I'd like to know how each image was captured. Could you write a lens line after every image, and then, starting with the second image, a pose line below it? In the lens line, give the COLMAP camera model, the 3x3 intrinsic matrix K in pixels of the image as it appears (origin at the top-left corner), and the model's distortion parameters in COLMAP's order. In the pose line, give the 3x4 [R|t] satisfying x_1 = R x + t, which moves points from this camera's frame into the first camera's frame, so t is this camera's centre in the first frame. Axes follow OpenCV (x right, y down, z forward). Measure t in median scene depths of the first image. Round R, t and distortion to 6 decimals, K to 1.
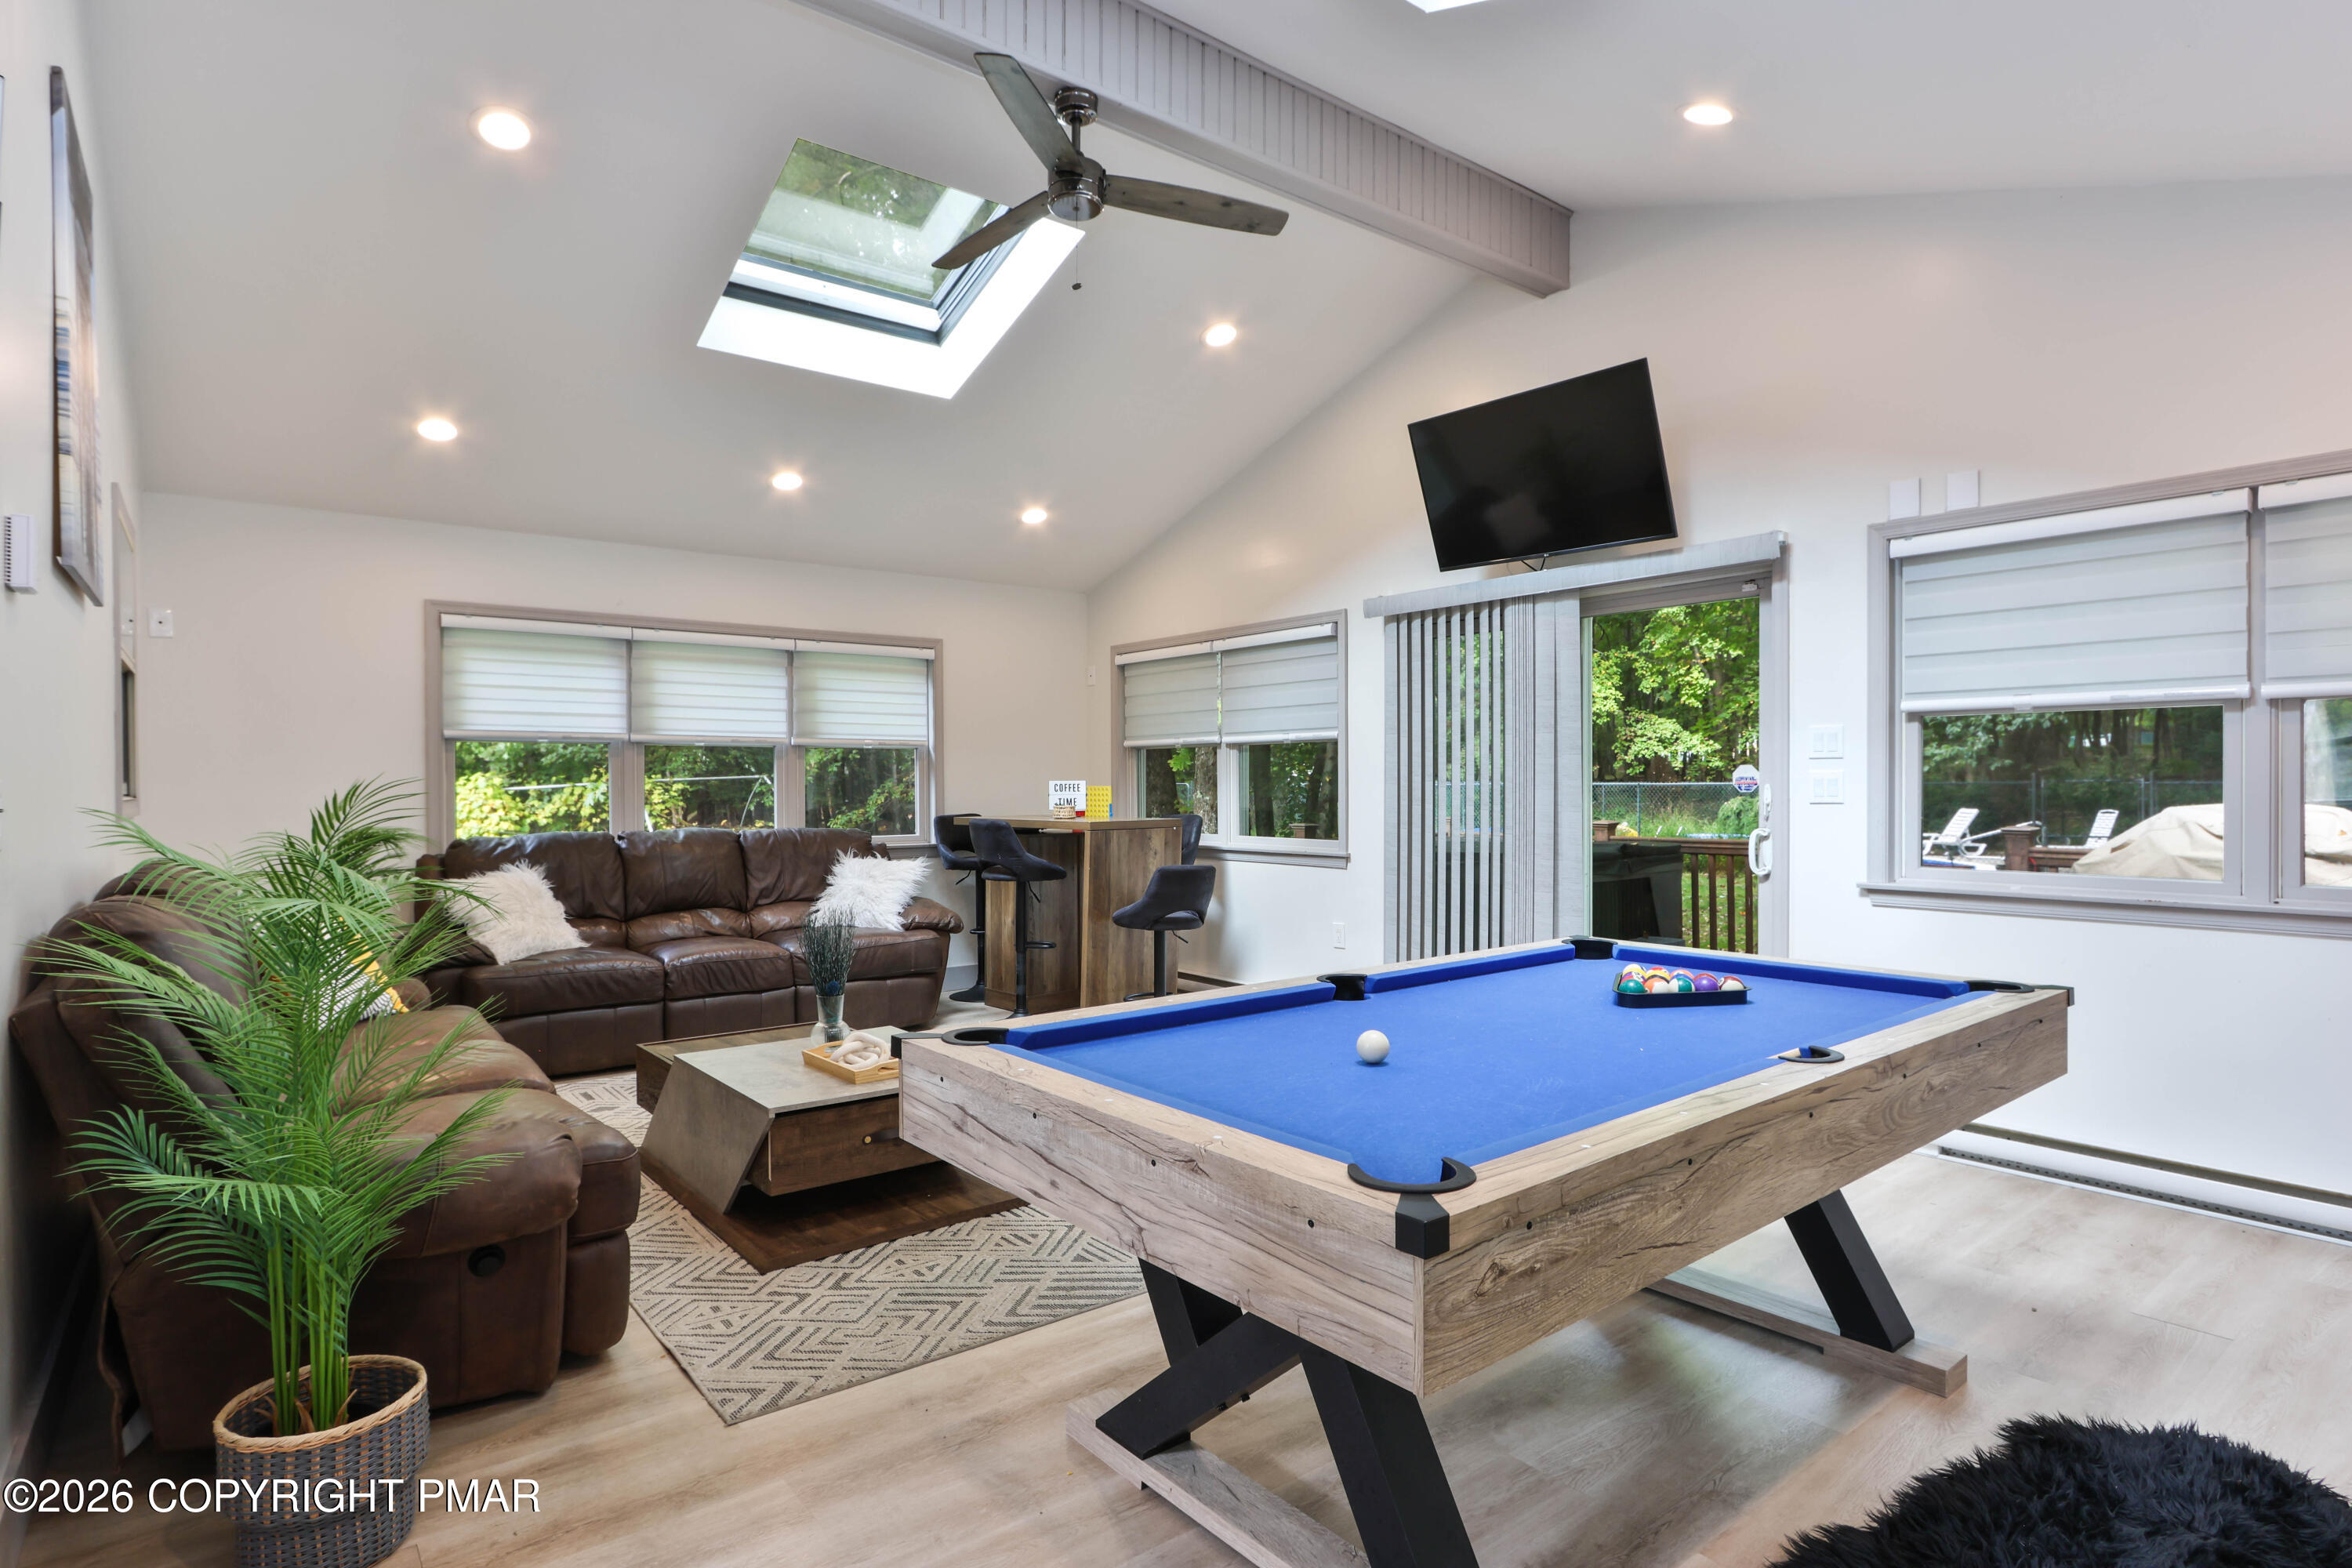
lens RADIAL K [[1218.3, 0, 1176.0], [0, 1218.3, 784.0], [0, 0, 1]] dist [0.001980, -0.000408]
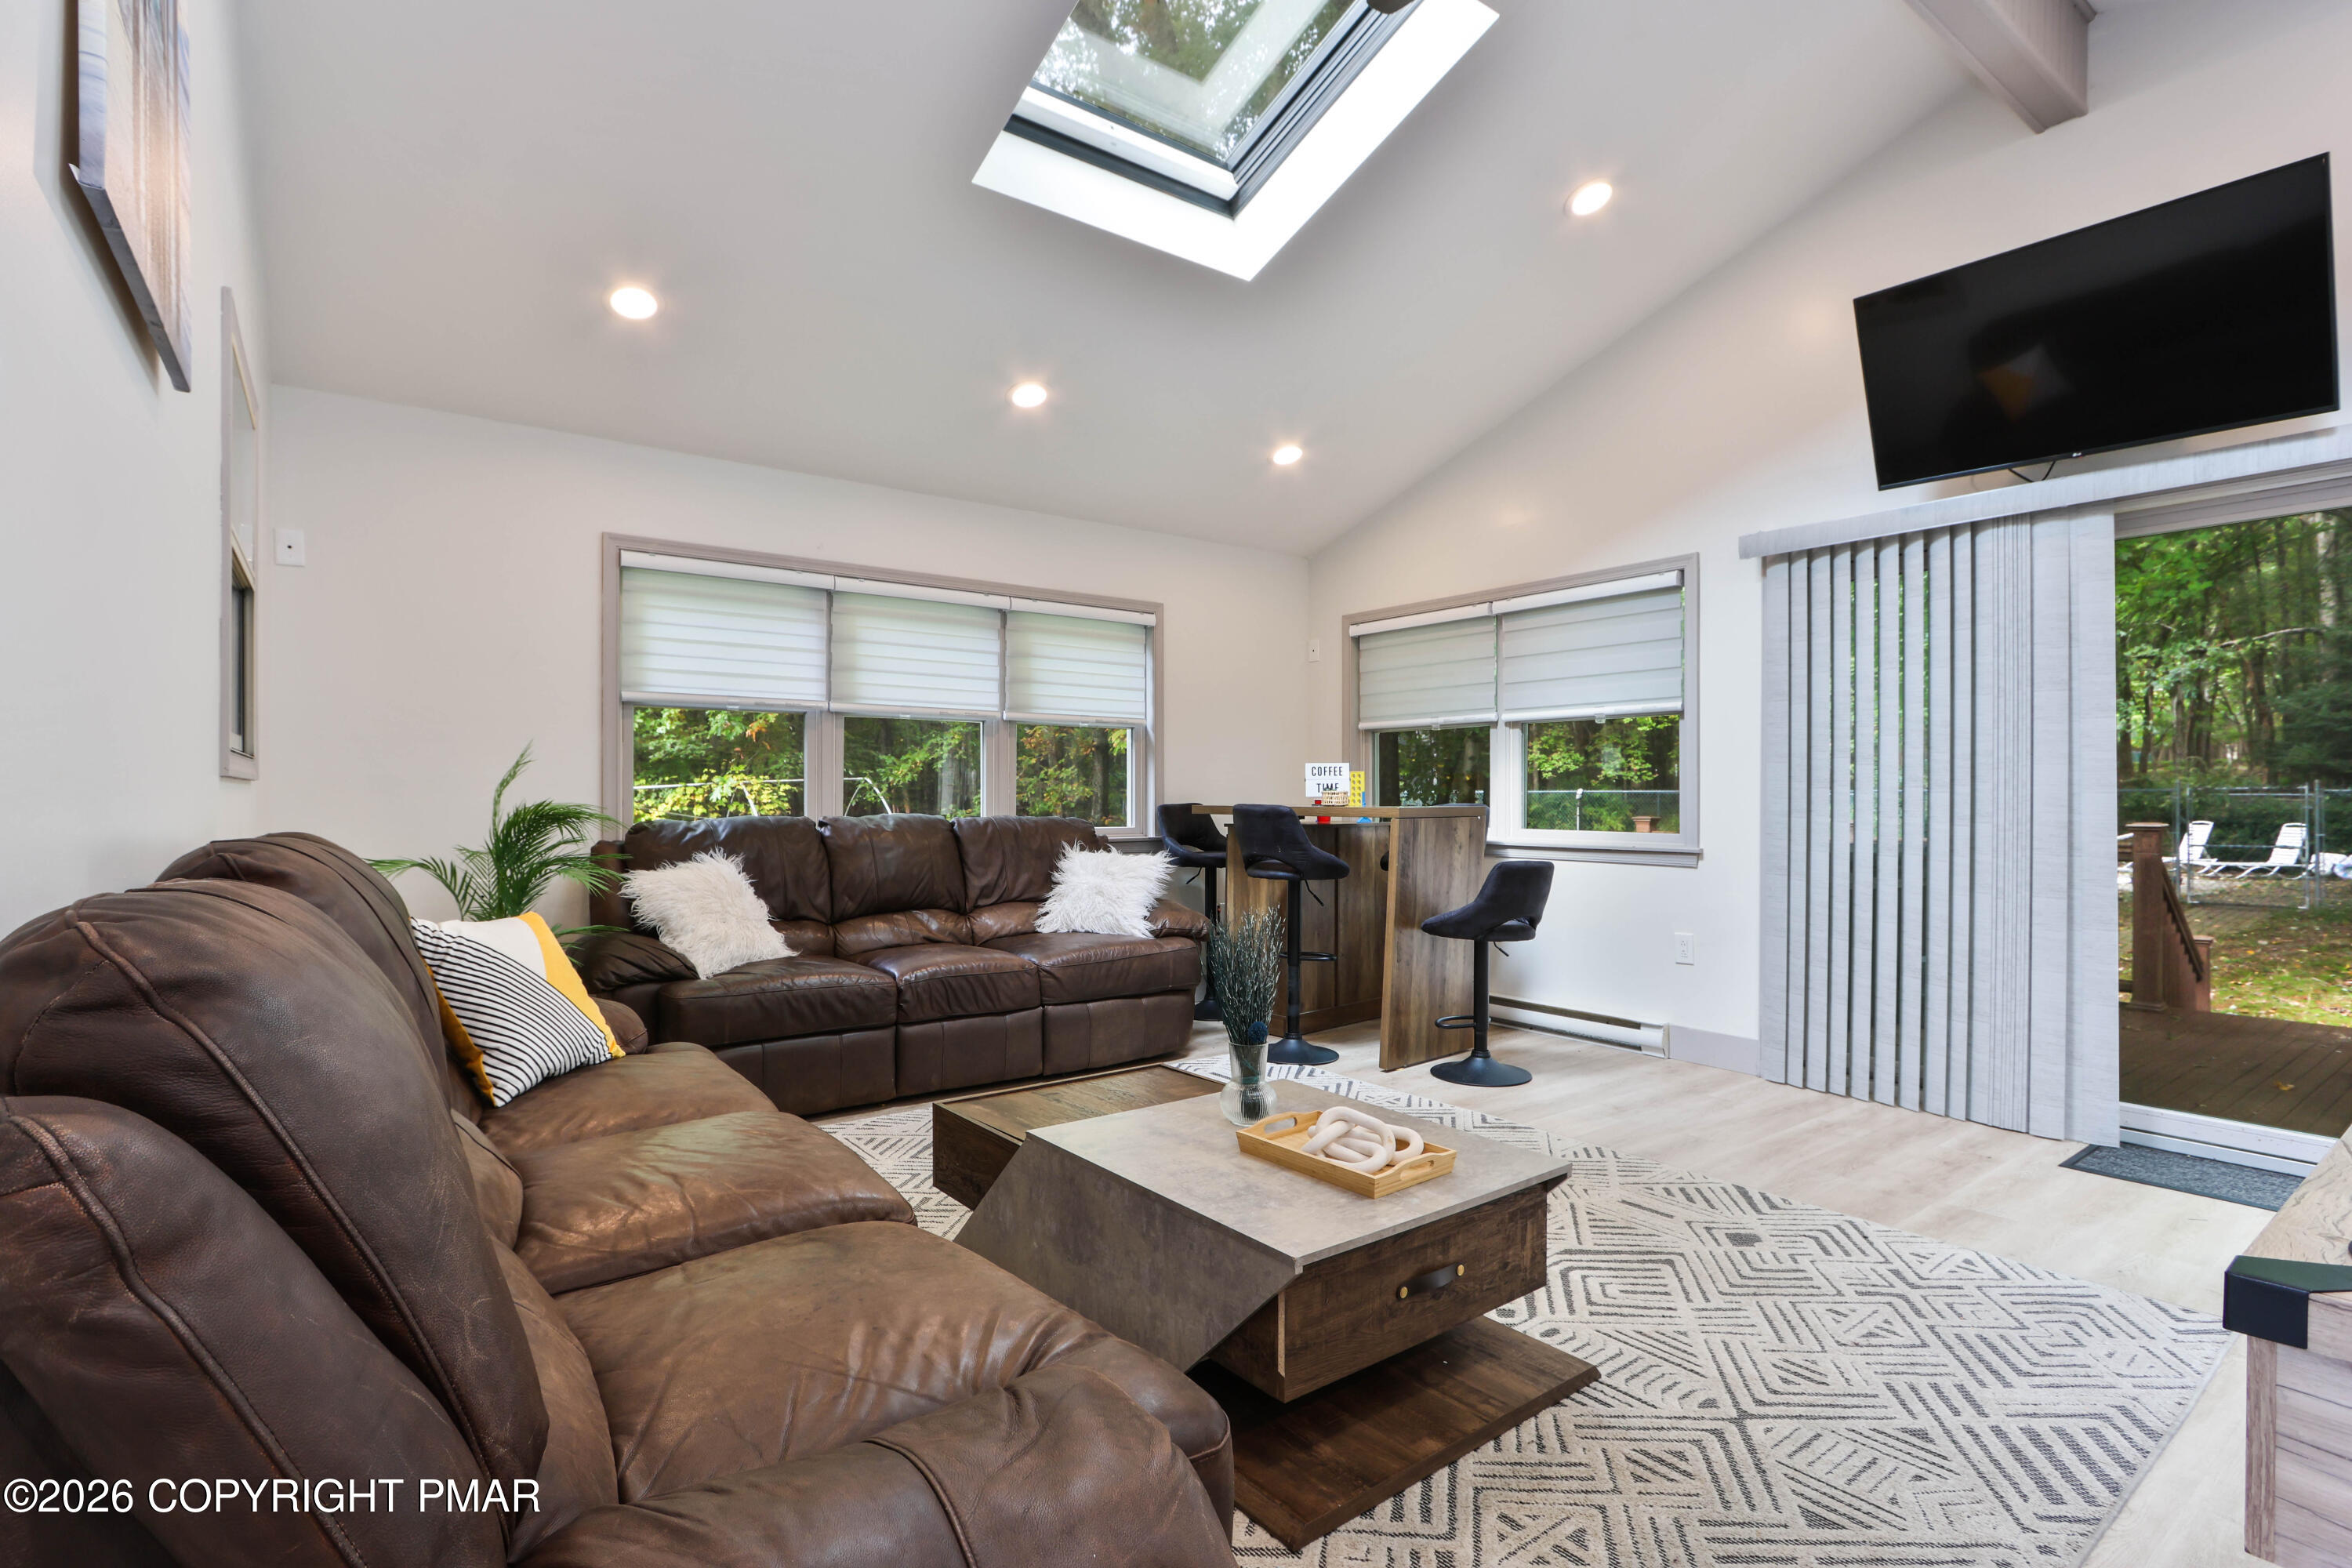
lens RADIAL K [[1120.2, 0, 1176.0], [0, 1120.2, 784.0], [0, 0, 1]] dist [-0.005597, 0.000598]
pose [[0.999703, 0.005764, -0.023694, -0.199968], [-0.006032, 0.999918, -0.011252, 0.024360], [0.023627, 0.011392, 0.999656, 0.243344]]
